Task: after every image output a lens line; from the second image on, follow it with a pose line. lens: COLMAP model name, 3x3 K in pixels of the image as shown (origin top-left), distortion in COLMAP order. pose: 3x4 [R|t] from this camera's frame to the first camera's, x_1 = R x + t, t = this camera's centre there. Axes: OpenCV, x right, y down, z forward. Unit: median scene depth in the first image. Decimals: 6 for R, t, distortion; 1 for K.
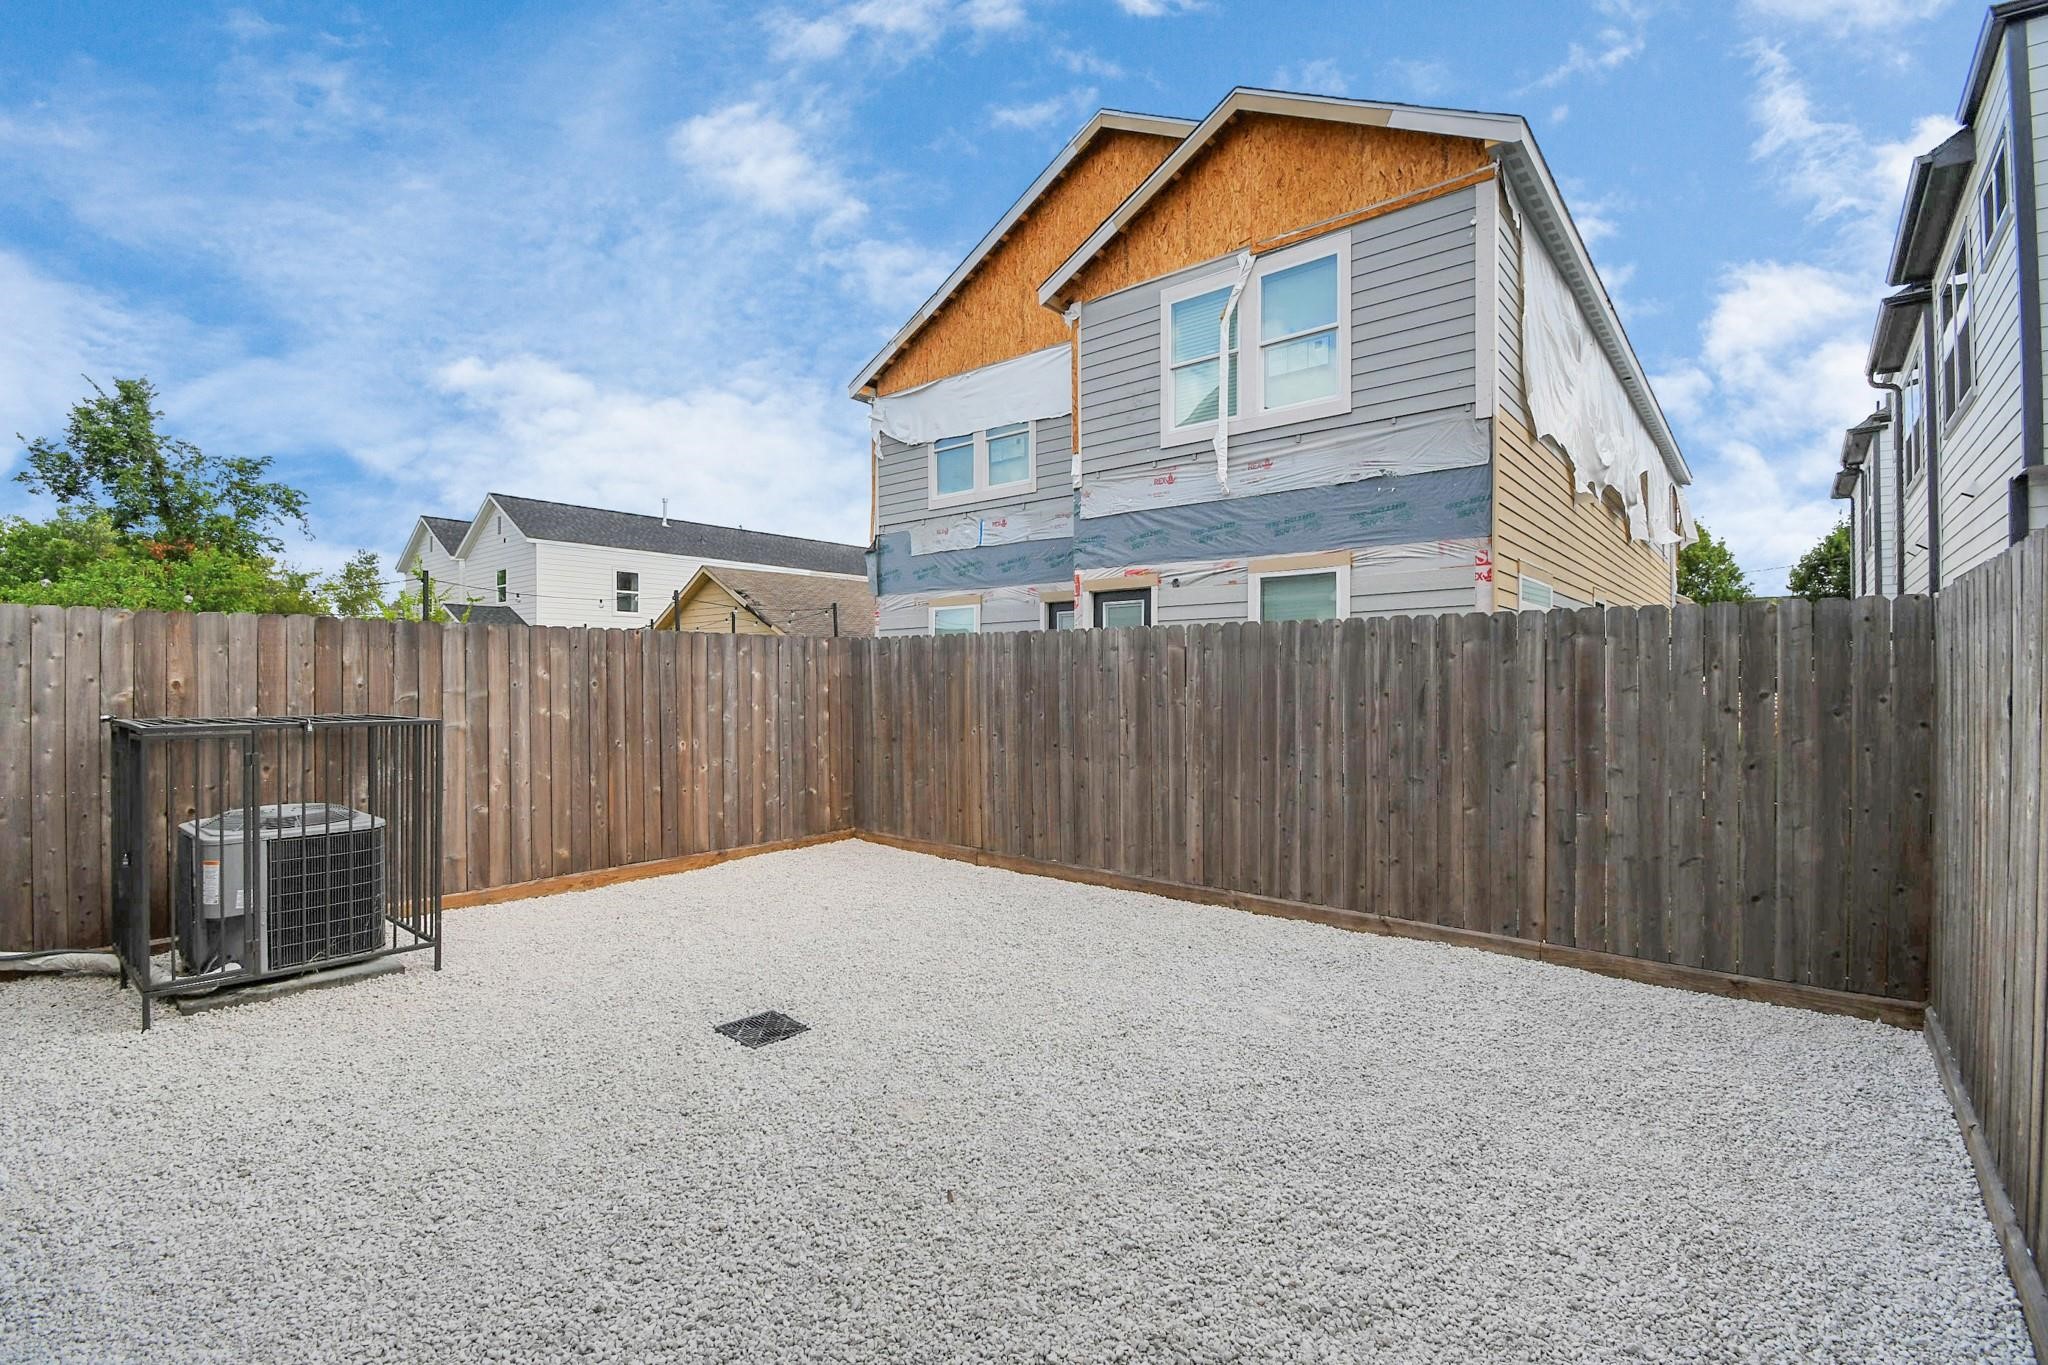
lens RADIAL K [[932.2, 0, 1020.5], [0, 932.2, 685.8], [0, 0, 1]] dist [0.013552, -0.017015]
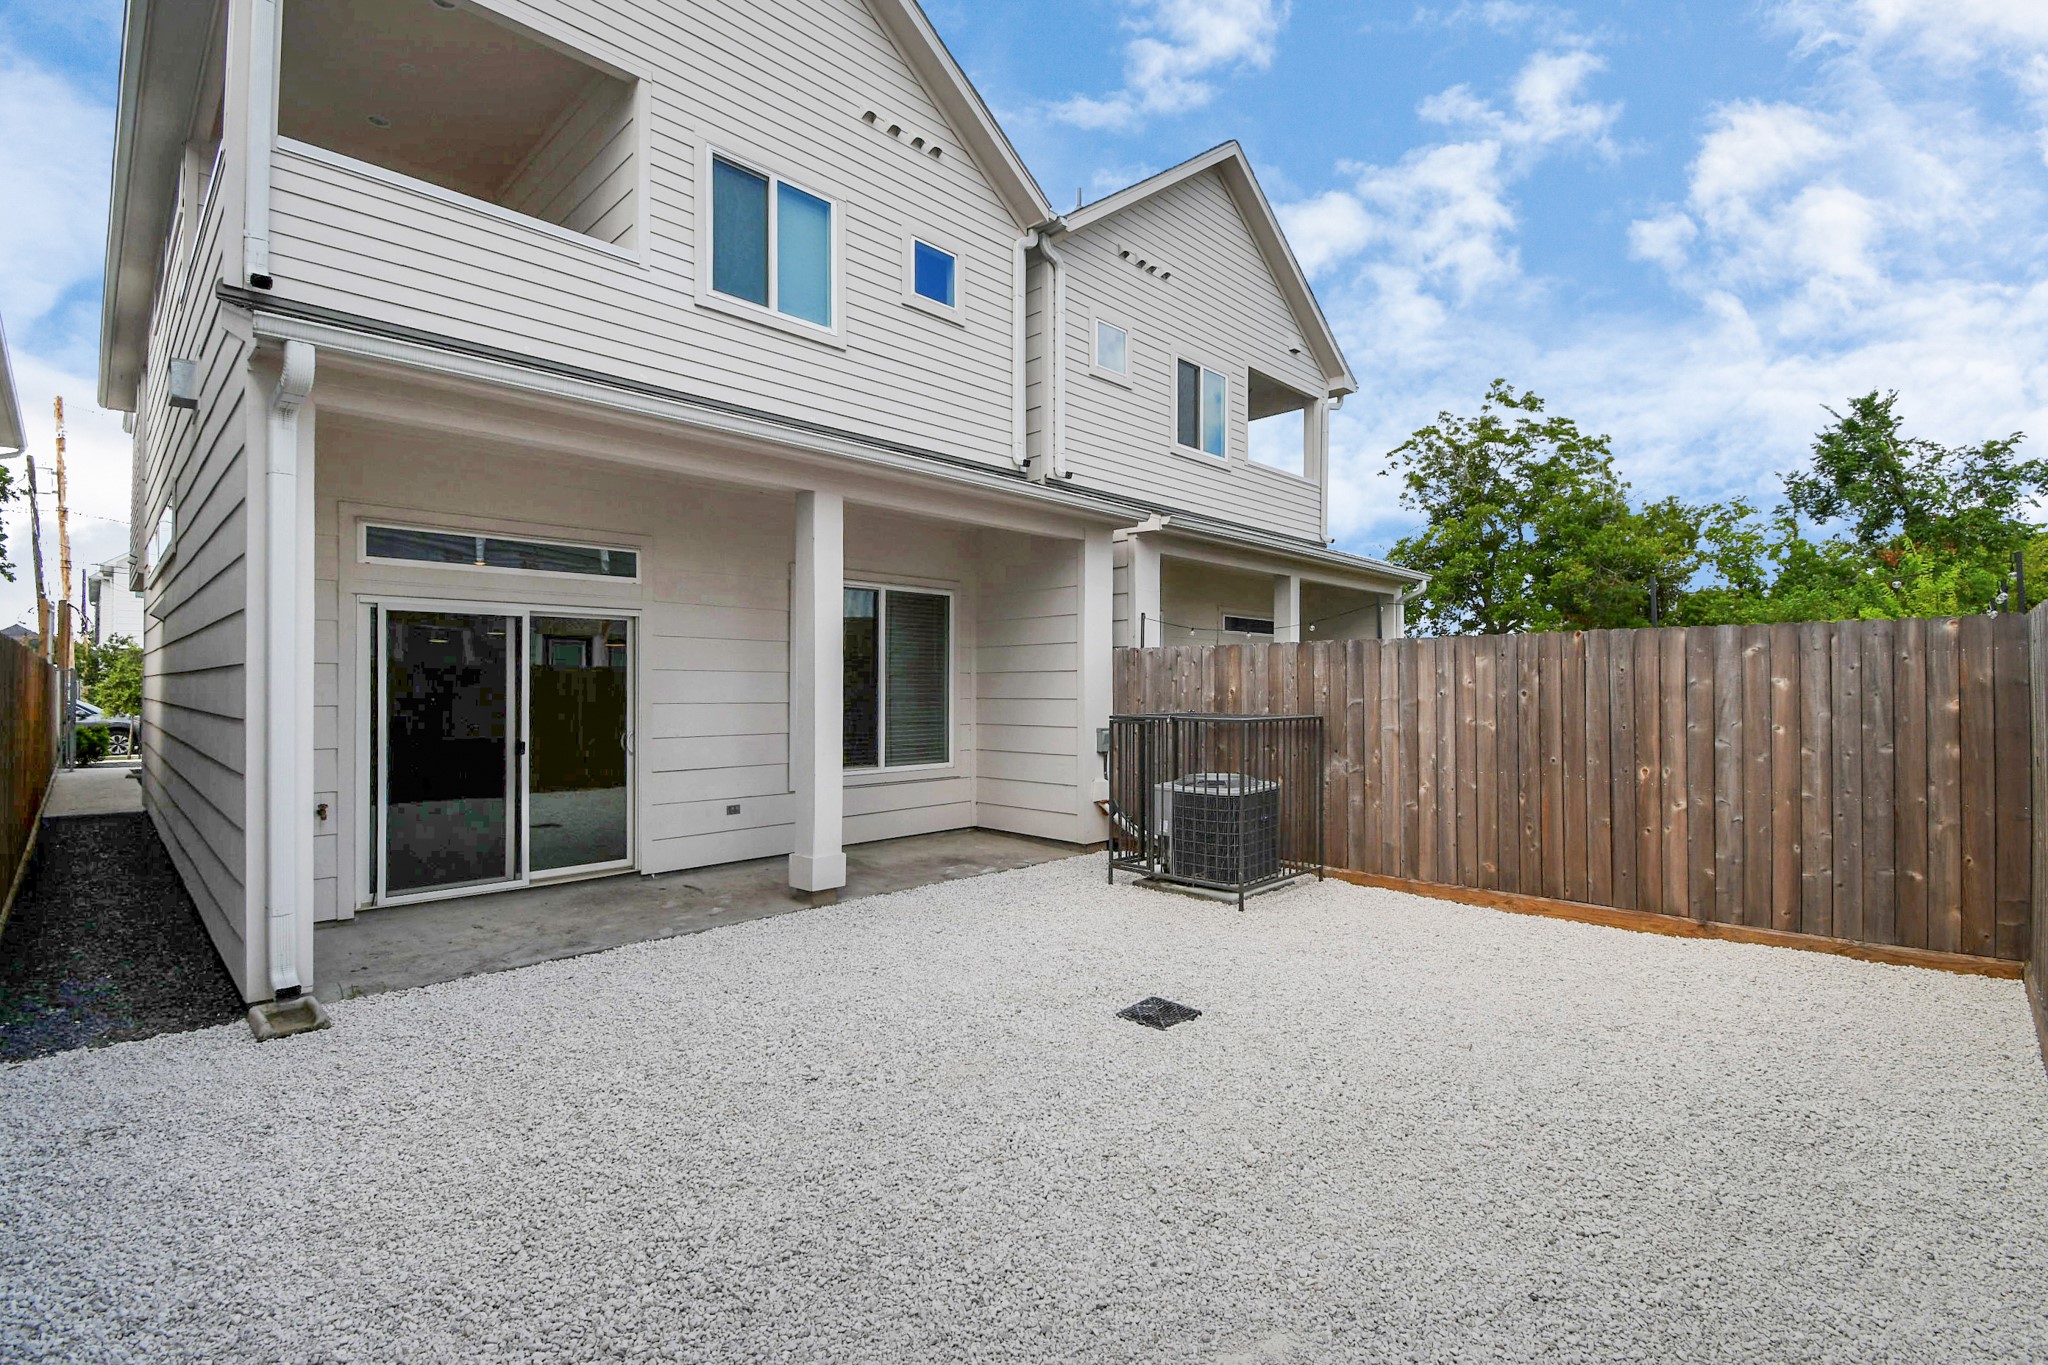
lens RADIAL K [[932.2, 0, 1031.2], [0, 932.2, 685.4], [0, 0, 1]] dist [0.013552, -0.017015]
pose [[-0.083862, -0.000982, -0.996477, 0.494147], [-0.006254, 0.999980, -0.000459, -0.006482], [0.996458, 0.006193, -0.083866, 0.570868]]
